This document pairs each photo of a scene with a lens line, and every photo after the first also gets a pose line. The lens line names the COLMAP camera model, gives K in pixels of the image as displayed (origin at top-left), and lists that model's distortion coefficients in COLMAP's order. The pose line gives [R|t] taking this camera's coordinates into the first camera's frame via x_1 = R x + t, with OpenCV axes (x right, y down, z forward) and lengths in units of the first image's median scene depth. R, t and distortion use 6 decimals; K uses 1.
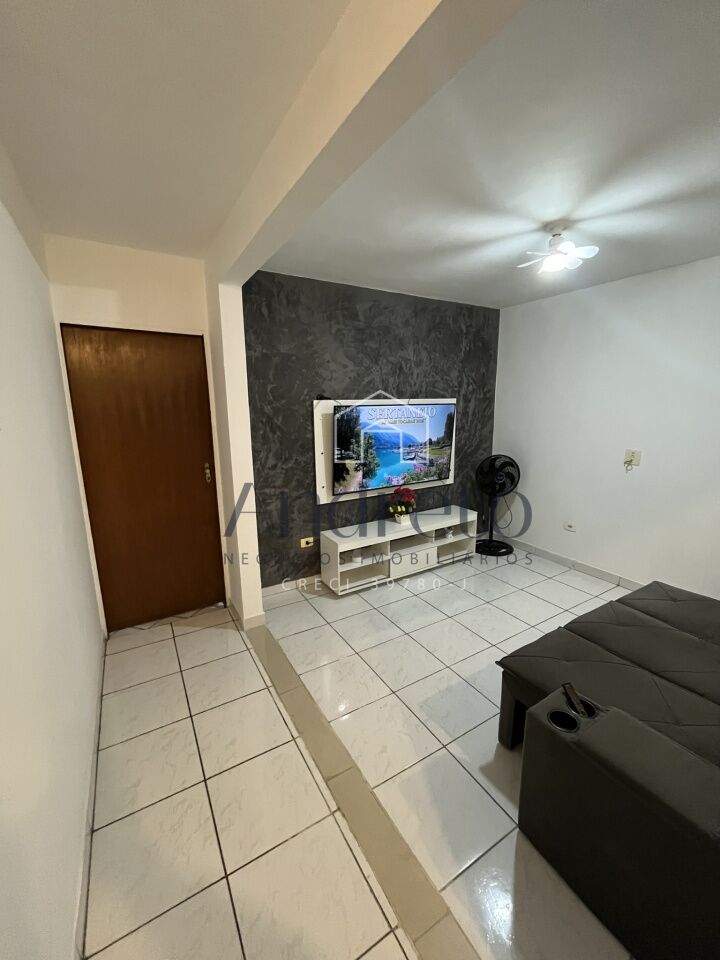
lens RADIAL K [[389.4, 0, 359.2], [0, 389.4, 481.3], [0, 0, 1]] dist [-0.001398, -0.000425]
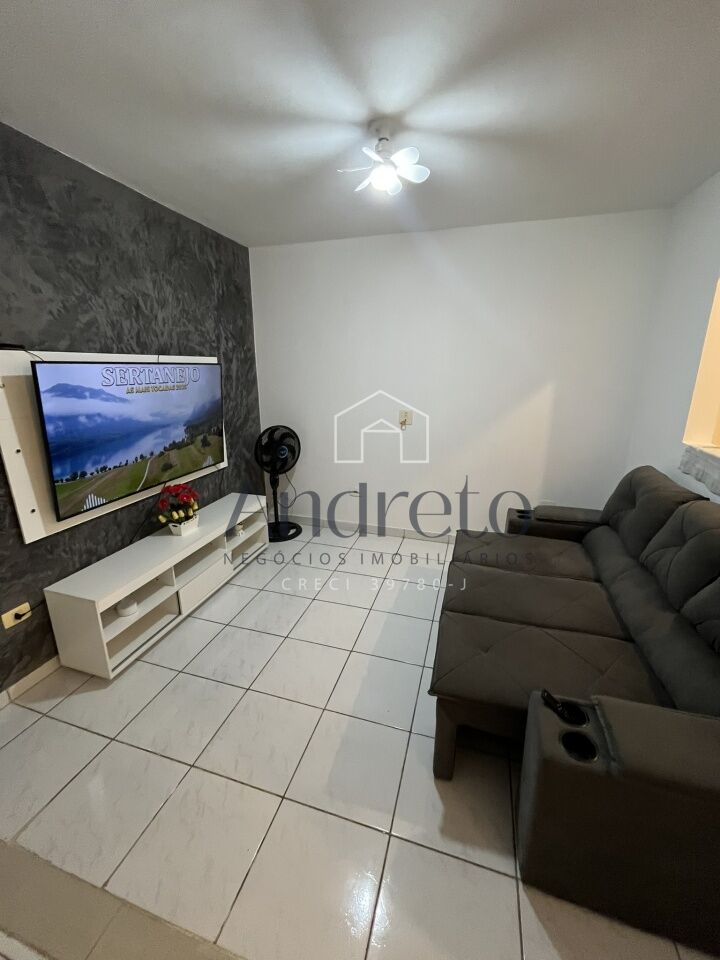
lens RADIAL K [[389.4, 0, 359.1], [0, 389.4, 479.5], [0, 0, 1]] dist [-0.001398, -0.000425]
pose [[0.741562, -0.174288, 0.647850, -0.097350], [0.126625, 0.984670, 0.119959, -0.036180], [-0.658826, -0.006924, 0.752264, 0.269180]]
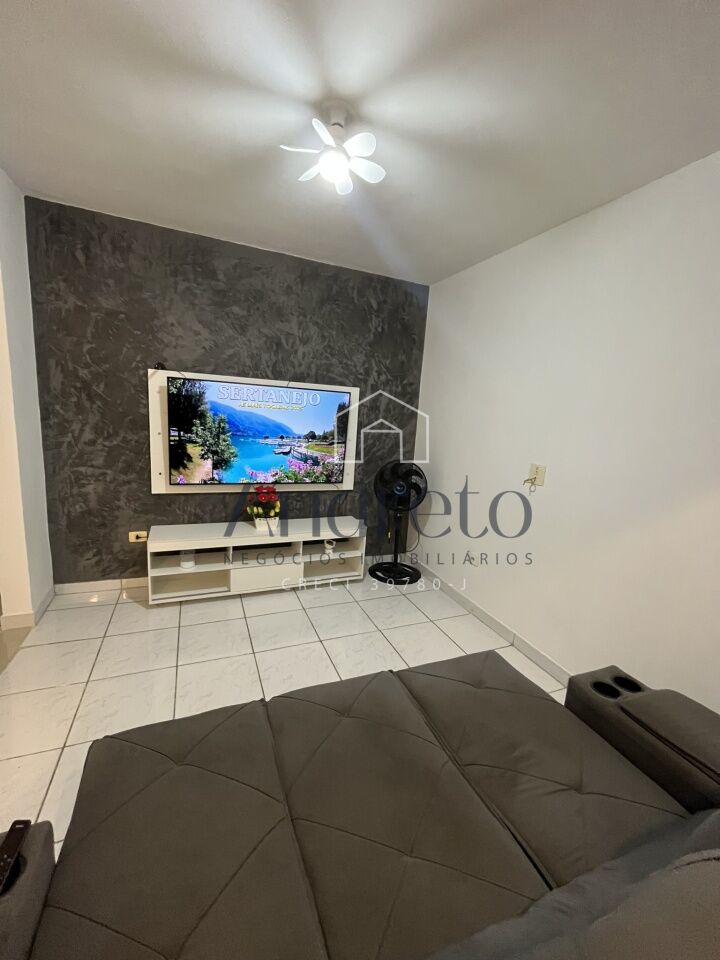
lens RADIAL K [[389.4, 0, 362.6], [0, 389.4, 480.8], [0, 0, 1]] dist [-0.001398, -0.000425]
pose [[0.986911, 0.103911, -0.123324, 0.438614], [-0.107083, 0.994062, -0.019360, -0.000381], [0.120580, 0.032312, 0.992178, 0.211691]]
